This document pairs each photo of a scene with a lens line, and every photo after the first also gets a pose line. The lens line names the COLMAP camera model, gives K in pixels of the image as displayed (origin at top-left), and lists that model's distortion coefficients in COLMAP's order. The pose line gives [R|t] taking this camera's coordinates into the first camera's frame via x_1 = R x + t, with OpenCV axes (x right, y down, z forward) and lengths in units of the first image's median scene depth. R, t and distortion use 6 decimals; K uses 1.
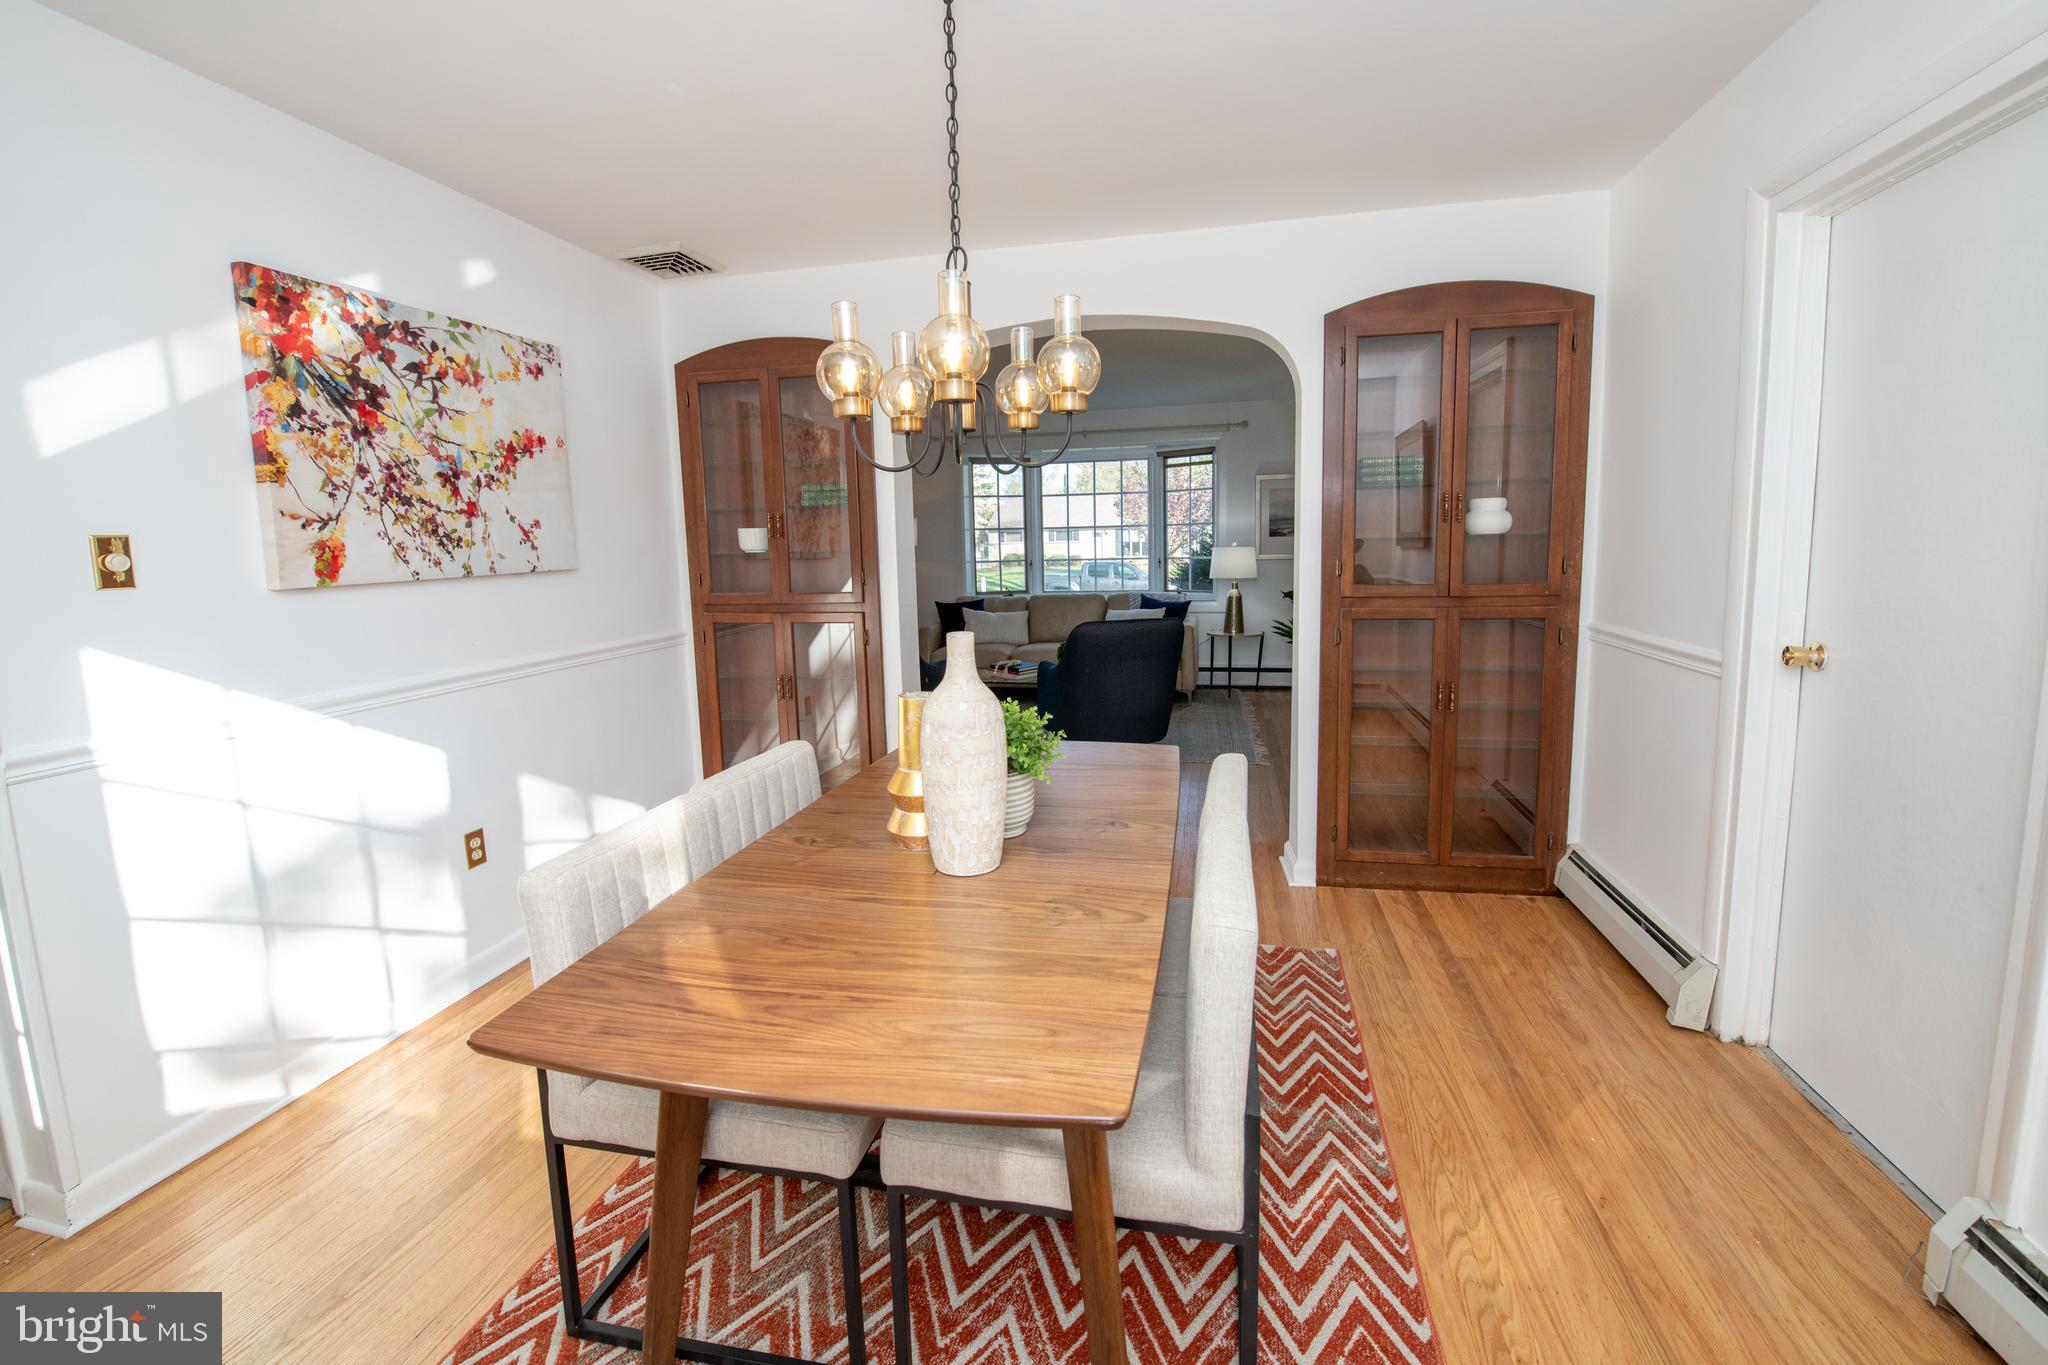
lens RADIAL K [[863.1, 0, 1028.7], [0, 863.1, 645.0], [0, 0, 1]] dist [-0.015601, -0.000491]
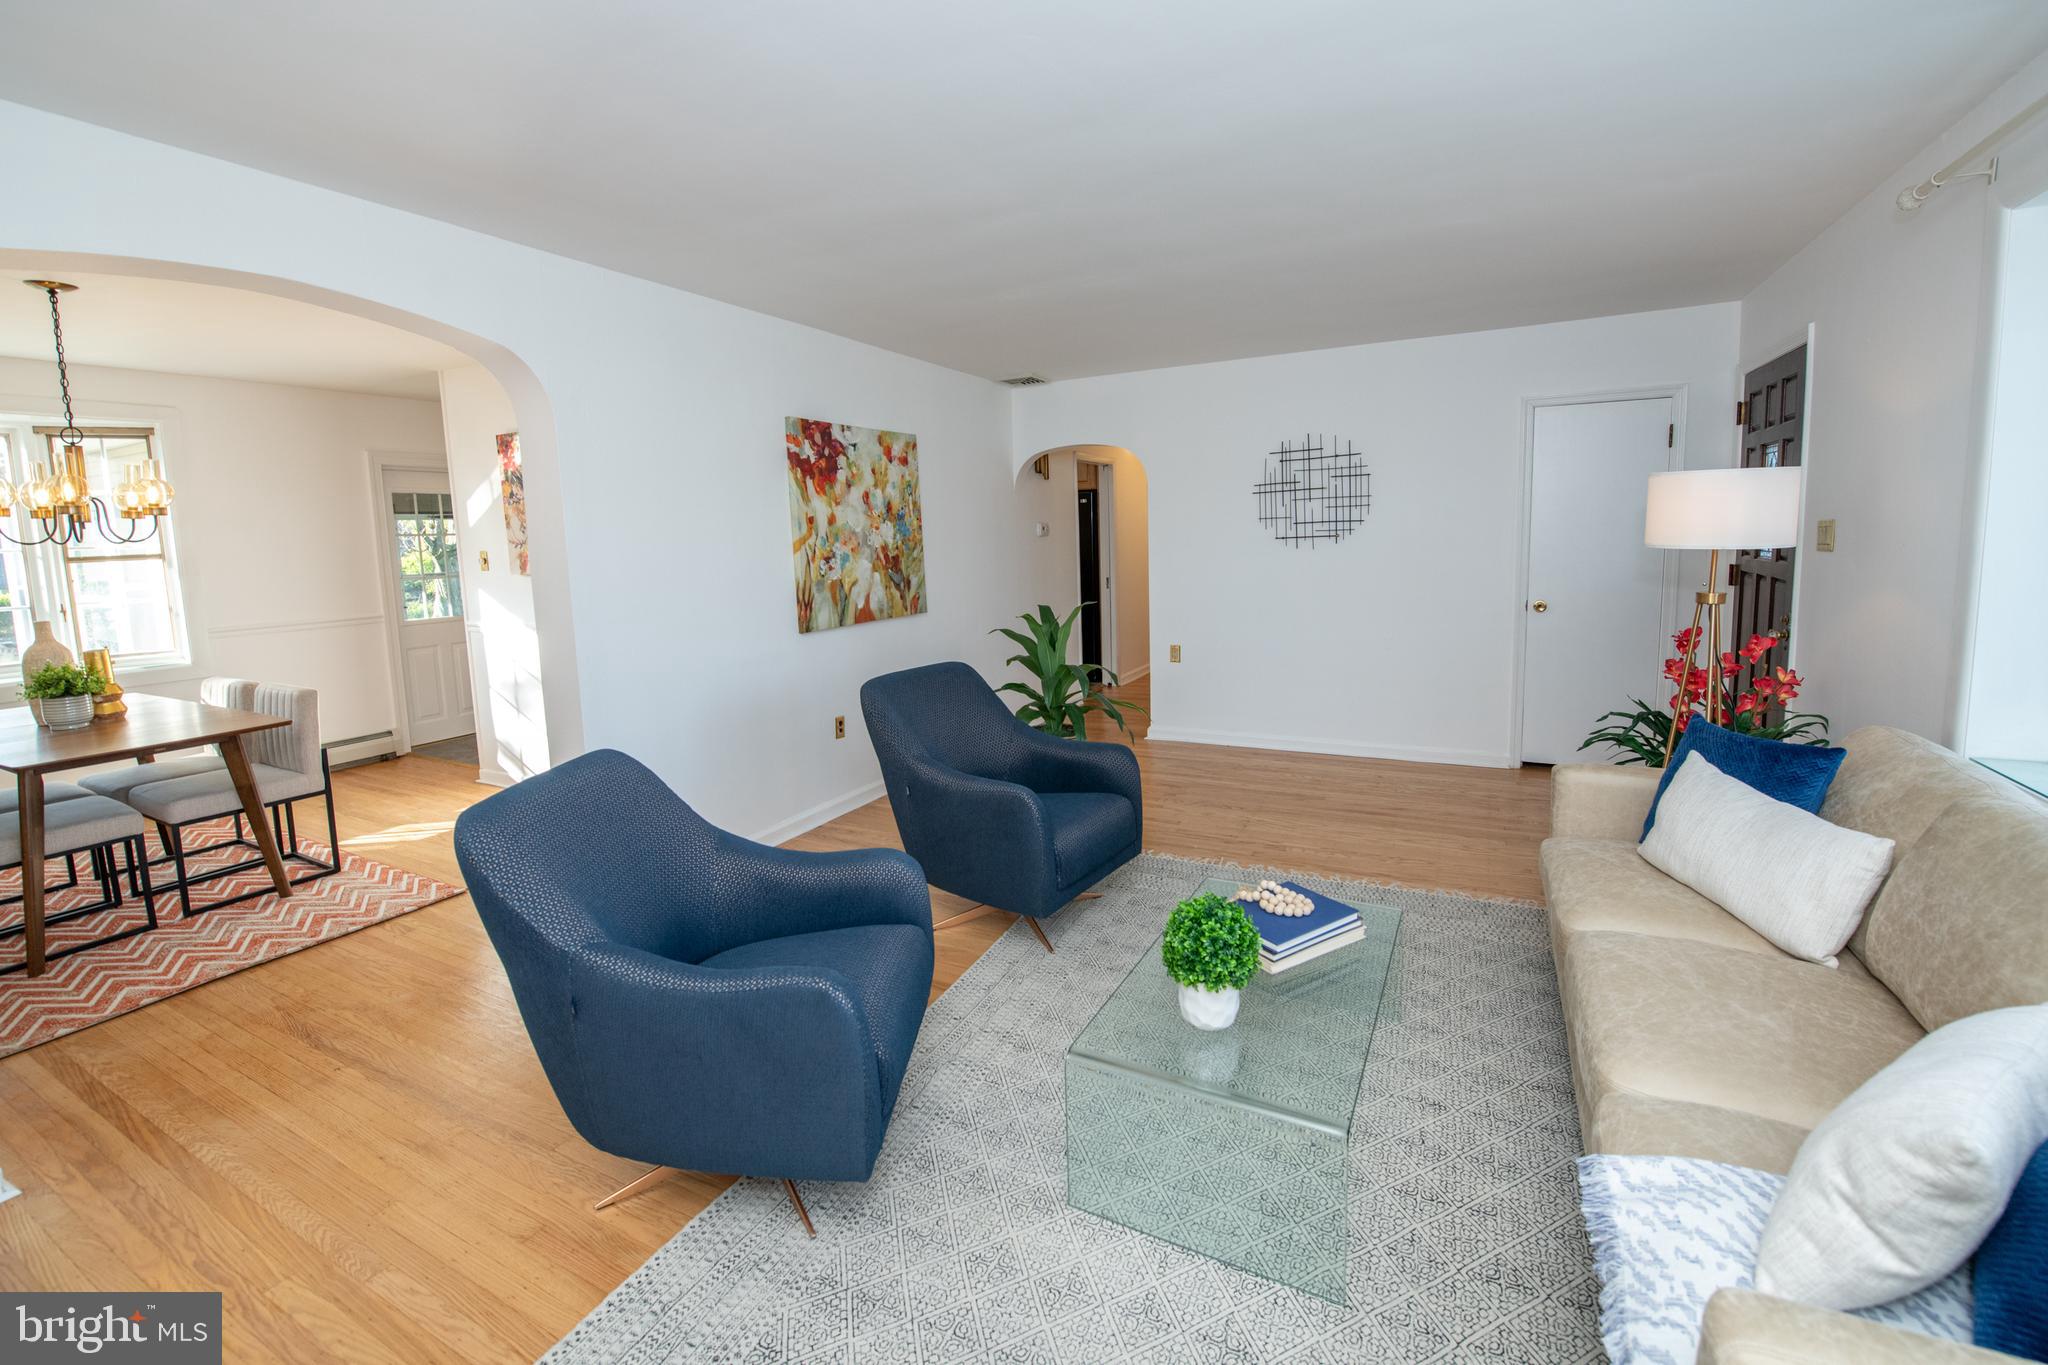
lens RADIAL K [[856.2, 0, 1025.1], [0, 856.2, 633.2], [0, 0, 1]] dist [-0.014829, -0.003349]
pose [[-0.256608, 0.142090, -0.956014, 0.858600], [-0.083578, 0.982167, 0.168411, -0.358388], [0.962895, 0.123117, -0.240157, 2.527998]]
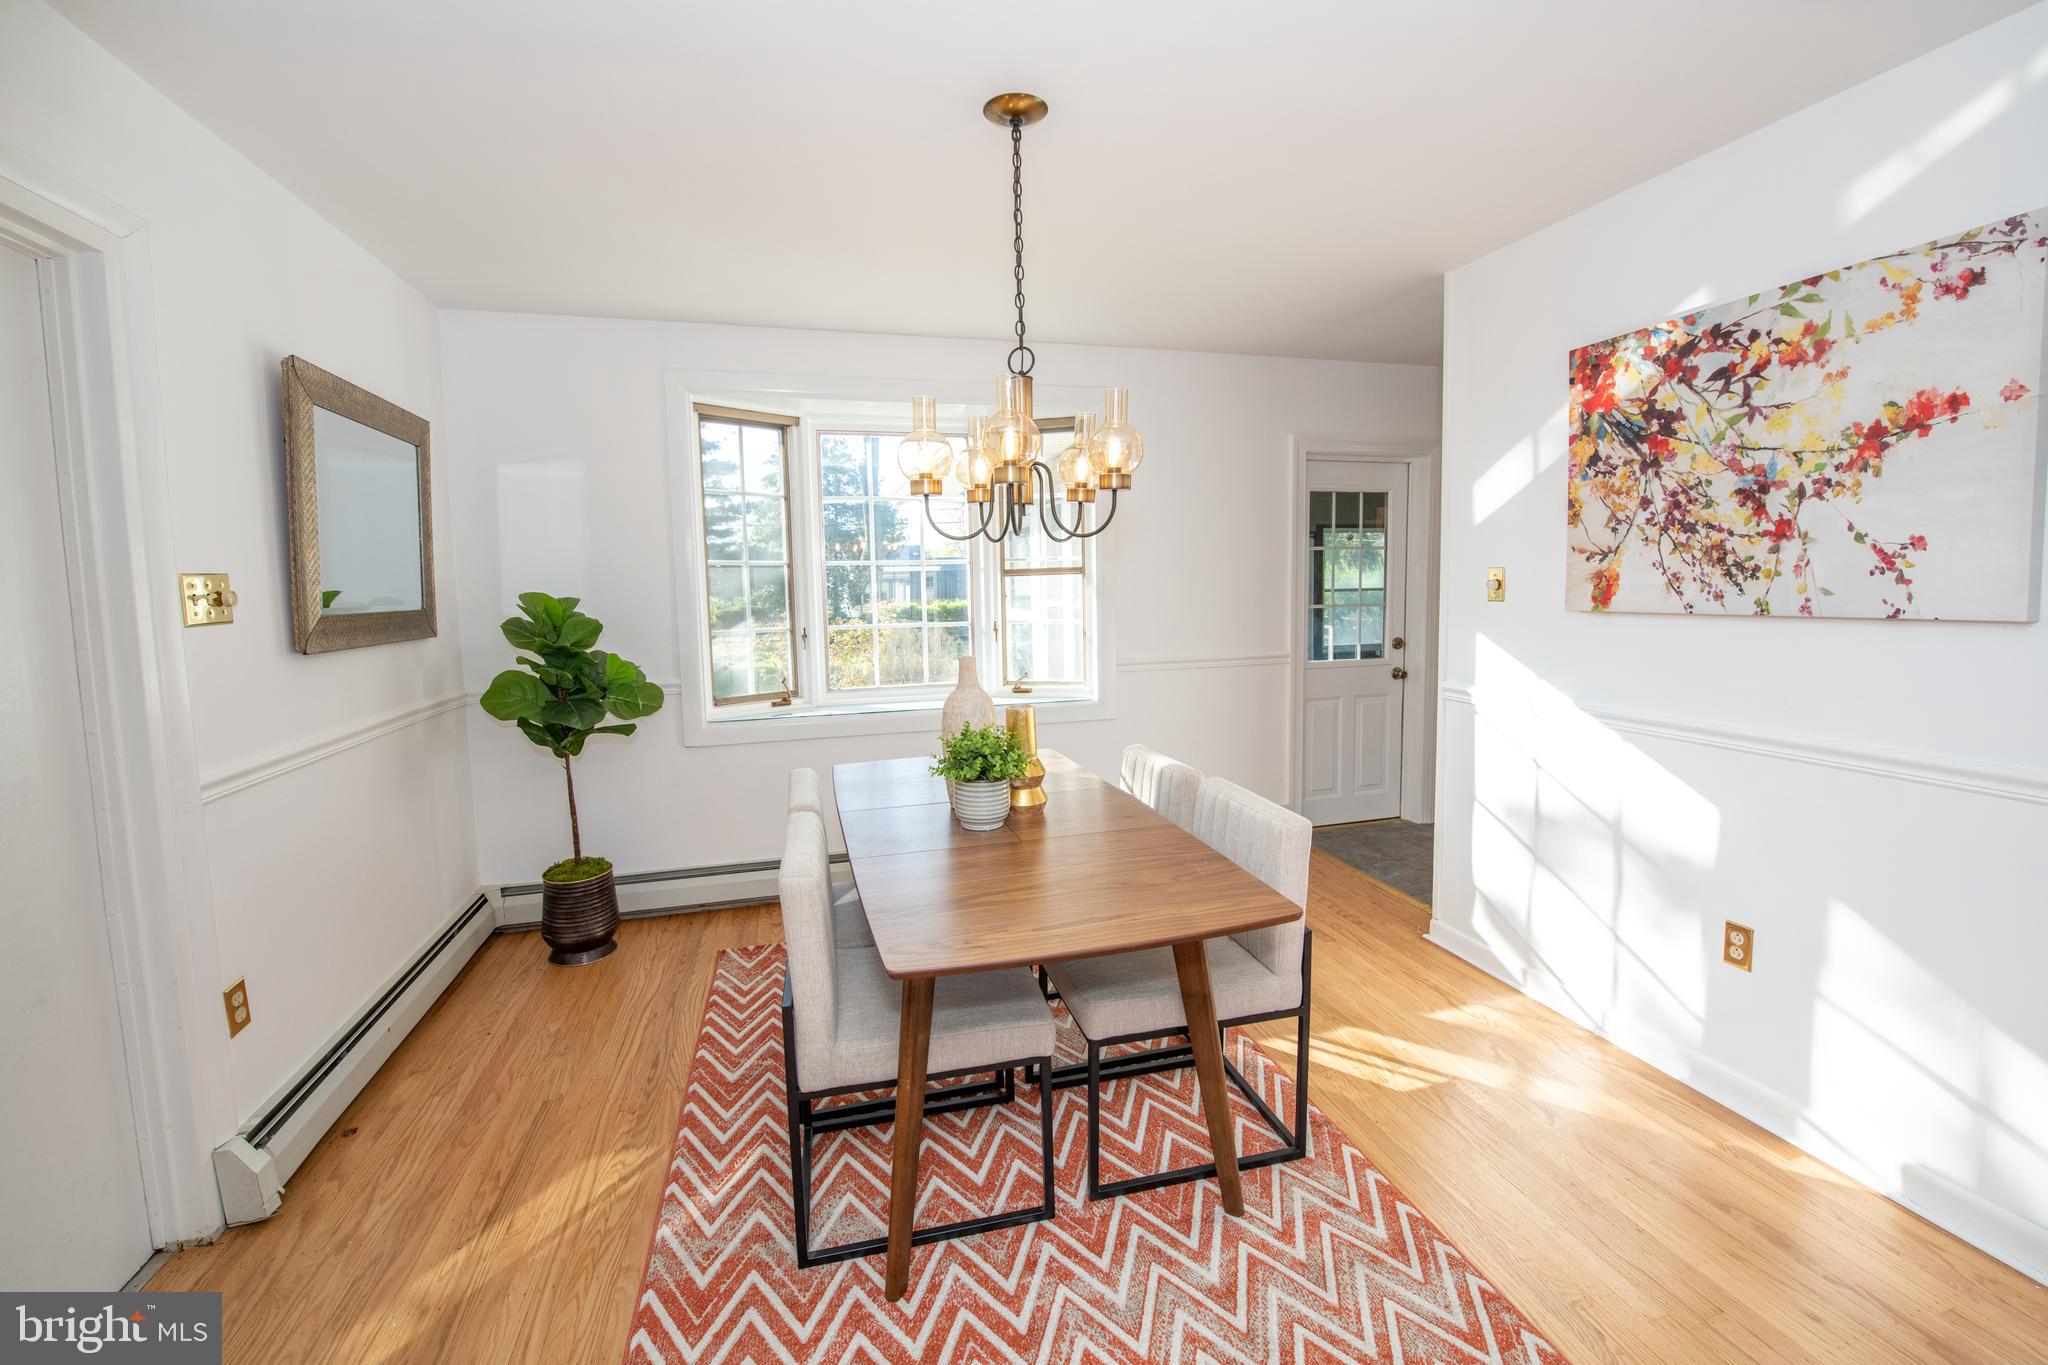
lens RADIAL K [[847.8, 0, 1029.2], [0, 847.8, 651.0], [0, 0, 1]] dist [-0.014863, -0.001425]
pose [[-0.883629, 0.079993, -0.461303, 0.332629], [-0.016934, 0.979191, 0.202235, -0.210167], [0.467881, 0.186512, -0.863887, 1.480692]]
